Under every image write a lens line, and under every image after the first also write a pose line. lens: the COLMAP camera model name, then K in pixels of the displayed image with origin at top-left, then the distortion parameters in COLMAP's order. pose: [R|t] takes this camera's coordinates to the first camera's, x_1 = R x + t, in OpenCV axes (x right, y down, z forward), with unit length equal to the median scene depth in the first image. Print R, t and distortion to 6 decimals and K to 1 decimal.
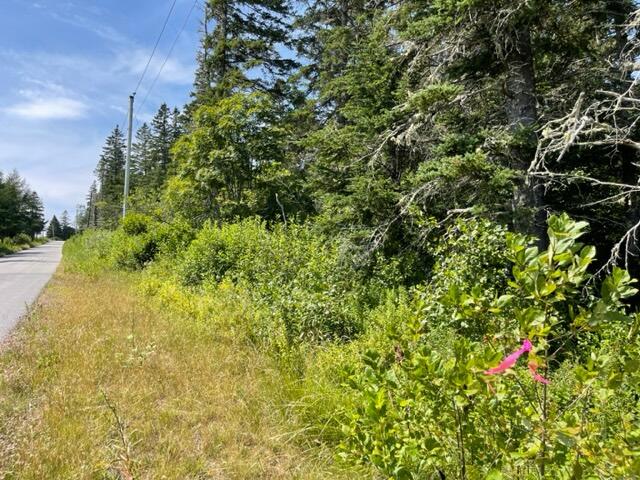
lens RADIAL K [[487.1, 0, 320.0], [0, 487.1, 240.0], [0, 0, 1]] dist [0.004024, 0.002089]
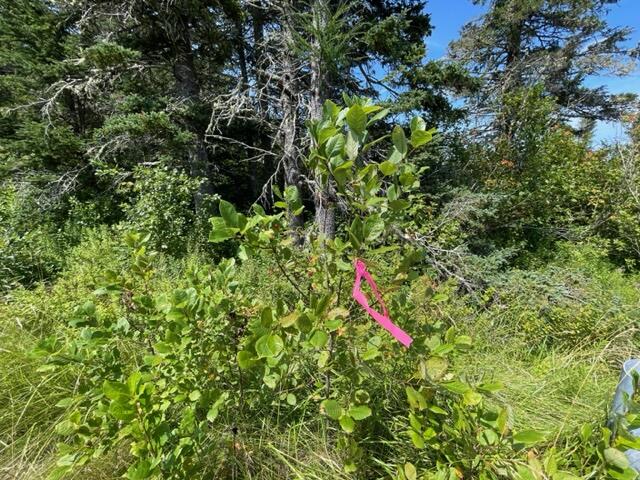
lens RADIAL K [[262.0, 0, 320.0], [0, 262.0, 240.0], [0, 0, 1]] dist [0.001974, 0.000266]
pose [[0.637042, -0.143636, 0.757328, 0.015752], [0.015726, 0.984703, 0.173532, 0.029443], [-0.770669, -0.098638, 0.629556, 0.185177]]
